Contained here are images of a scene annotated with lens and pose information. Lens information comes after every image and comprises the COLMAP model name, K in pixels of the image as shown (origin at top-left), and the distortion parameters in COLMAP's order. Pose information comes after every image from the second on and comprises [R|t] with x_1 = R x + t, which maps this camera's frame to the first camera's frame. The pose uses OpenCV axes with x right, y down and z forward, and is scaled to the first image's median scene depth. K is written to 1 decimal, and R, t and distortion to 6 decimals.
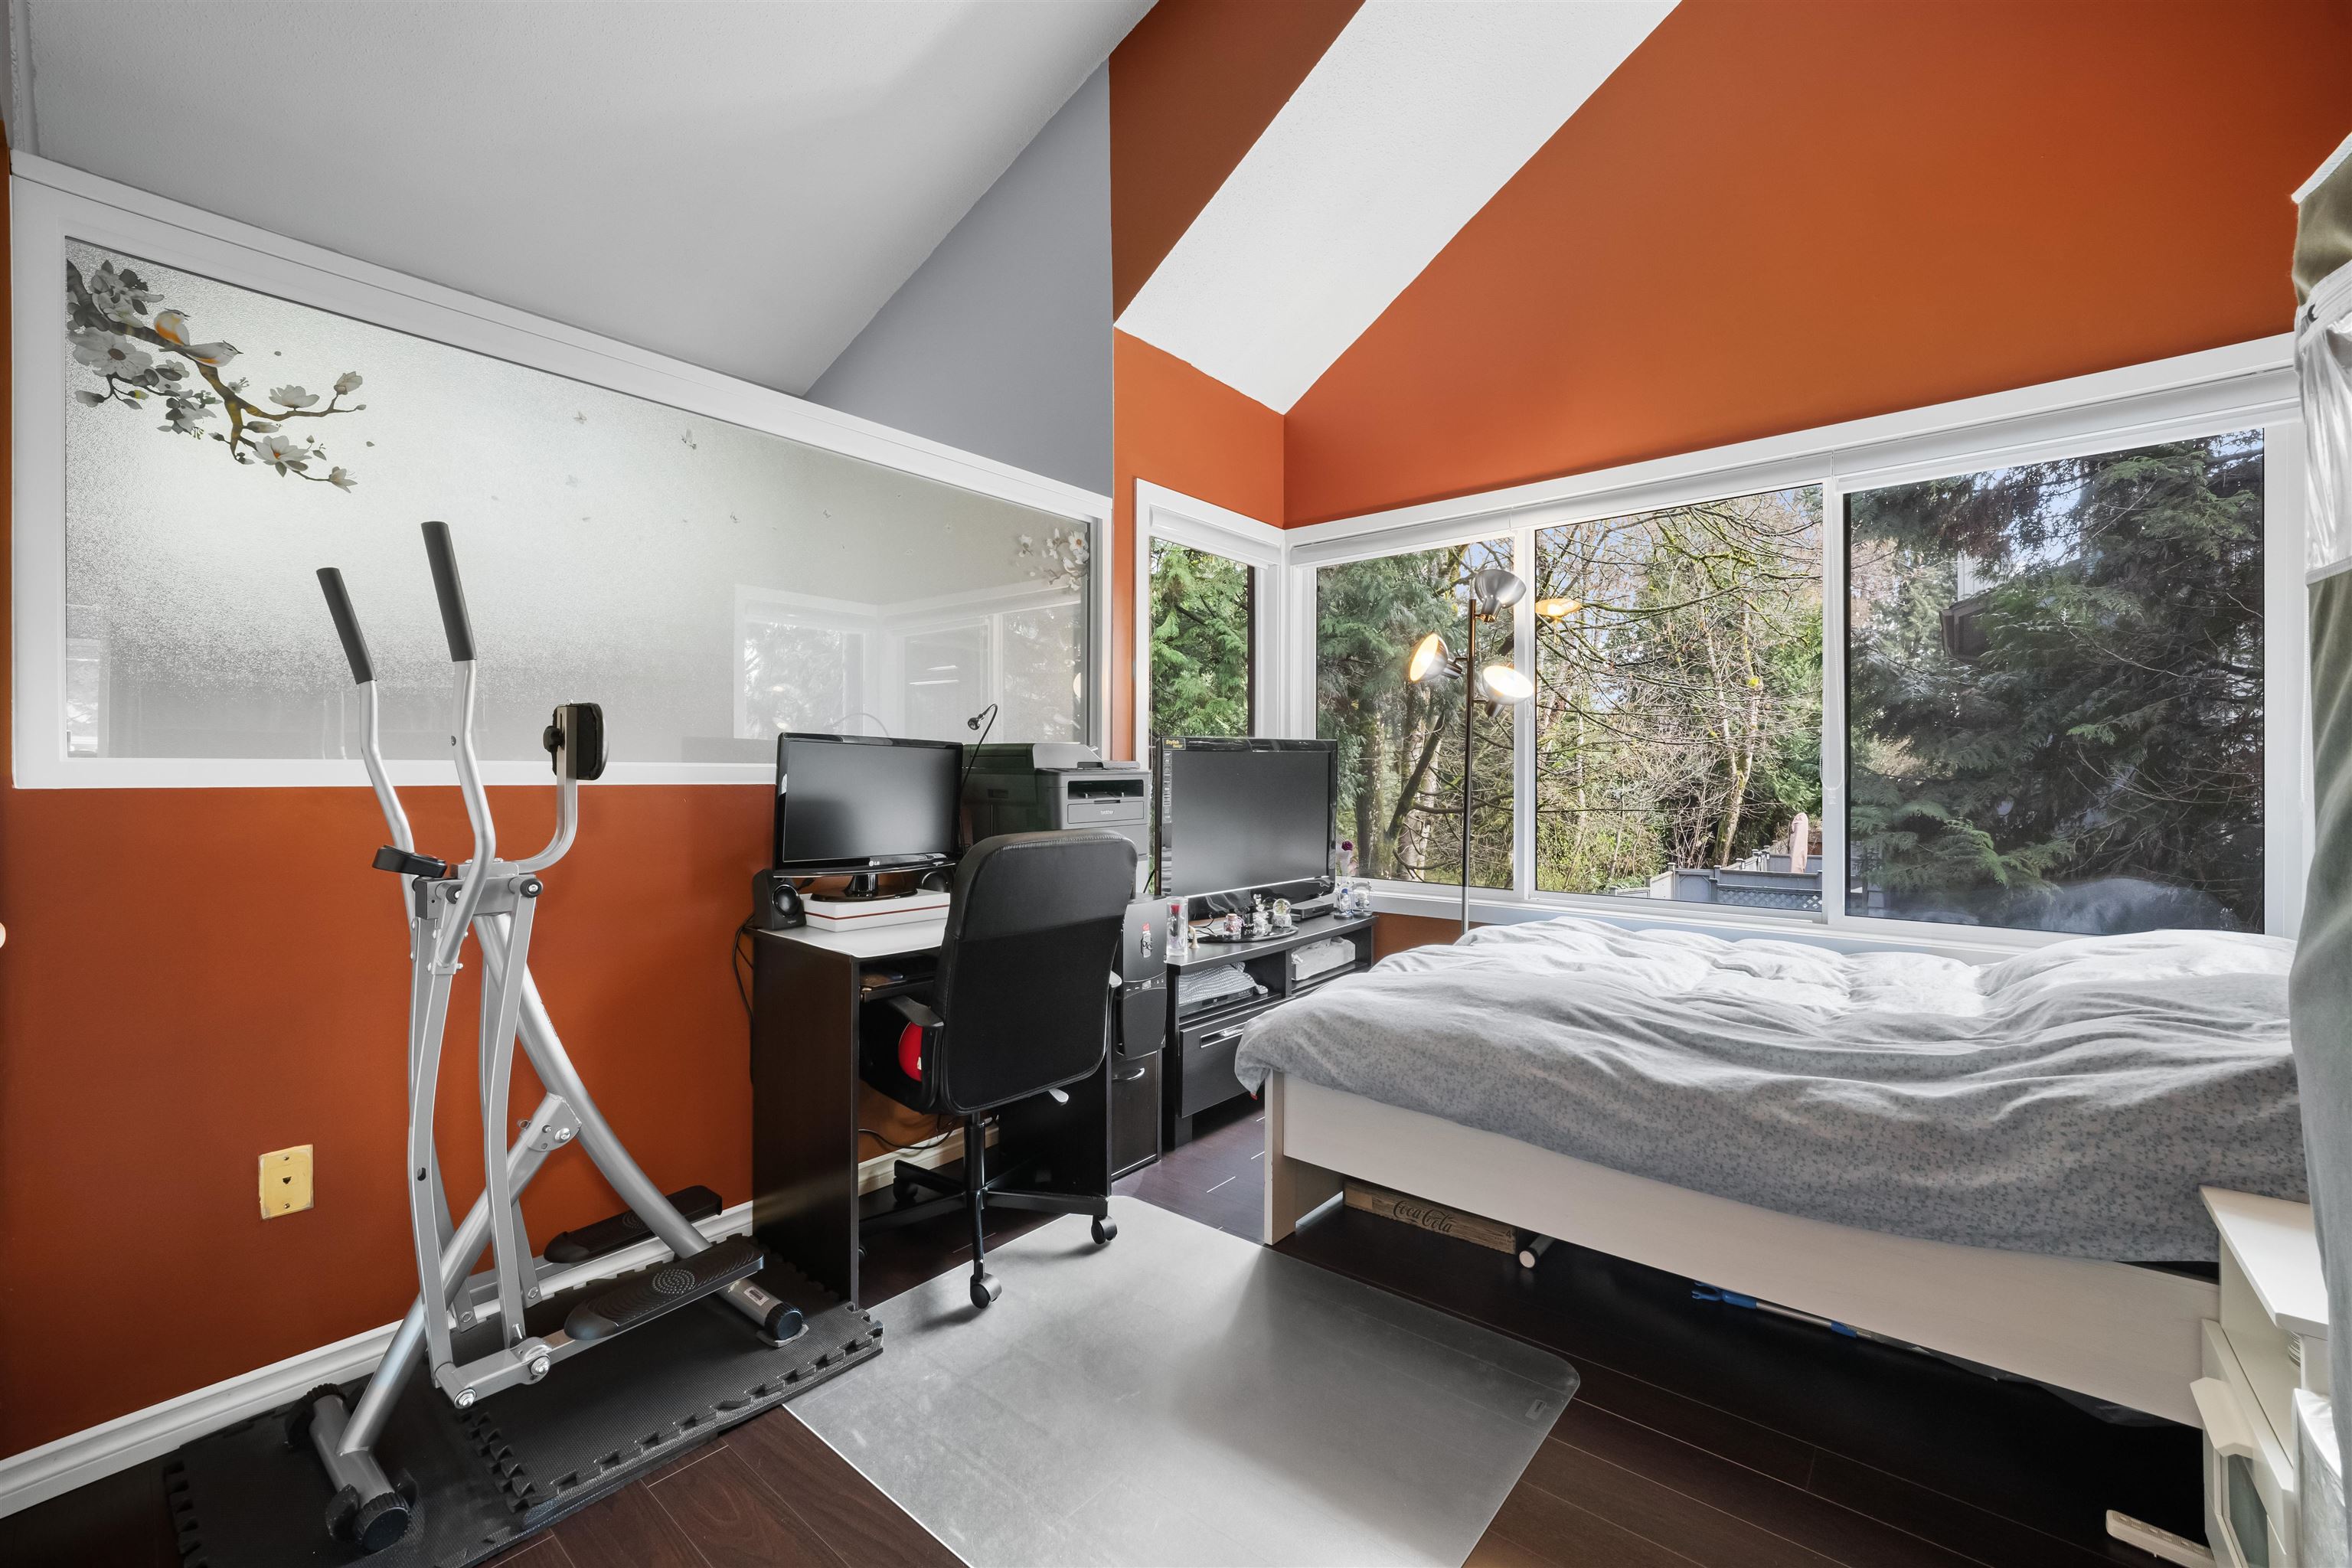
lens RADIAL K [[947.4, 0, 1168.4], [0, 947.4, 794.5], [0, 0, 1]] dist [-0.025632, 0.006217]
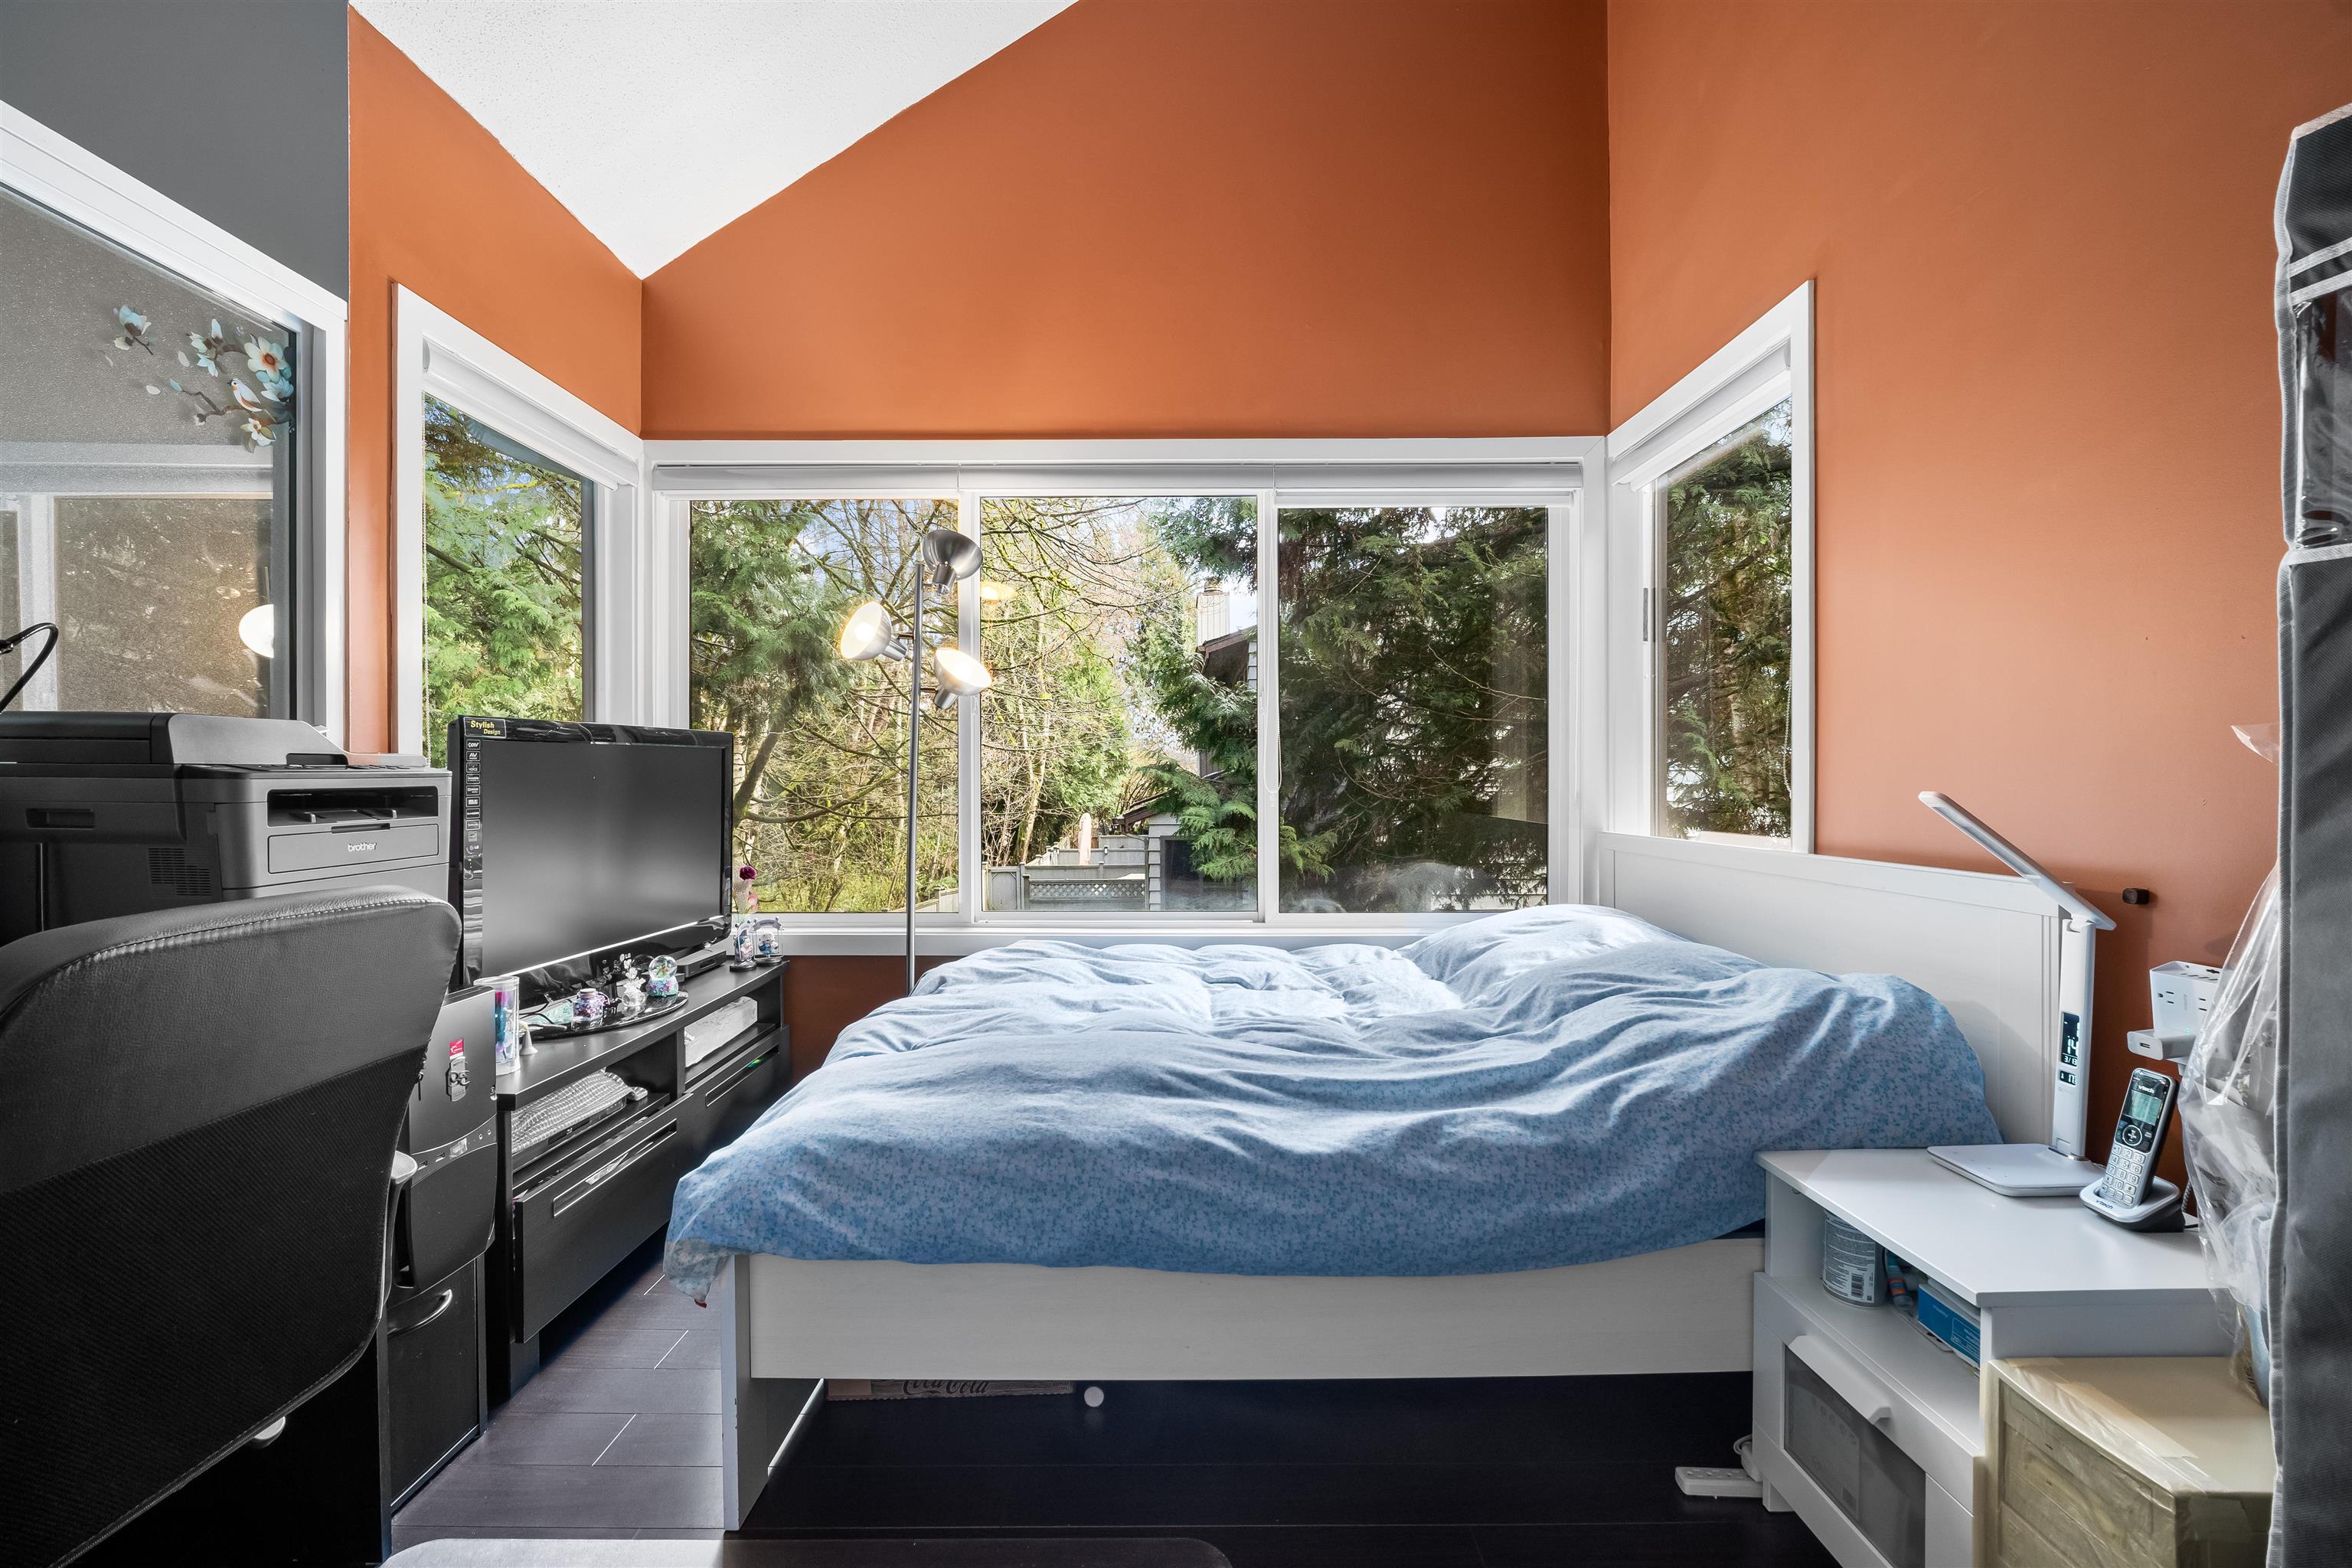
lens RADIAL K [[947.4, 0, 1168.4], [0, 947.4, 794.5], [0, 0, 1]] dist [-0.025632, 0.006217]
pose [[0.759796, -0.010441, 0.650078, -0.067505], [0.014341, 0.999897, -0.000701, -0.004752], [-0.650004, 0.009855, 0.759867, 0.329902]]
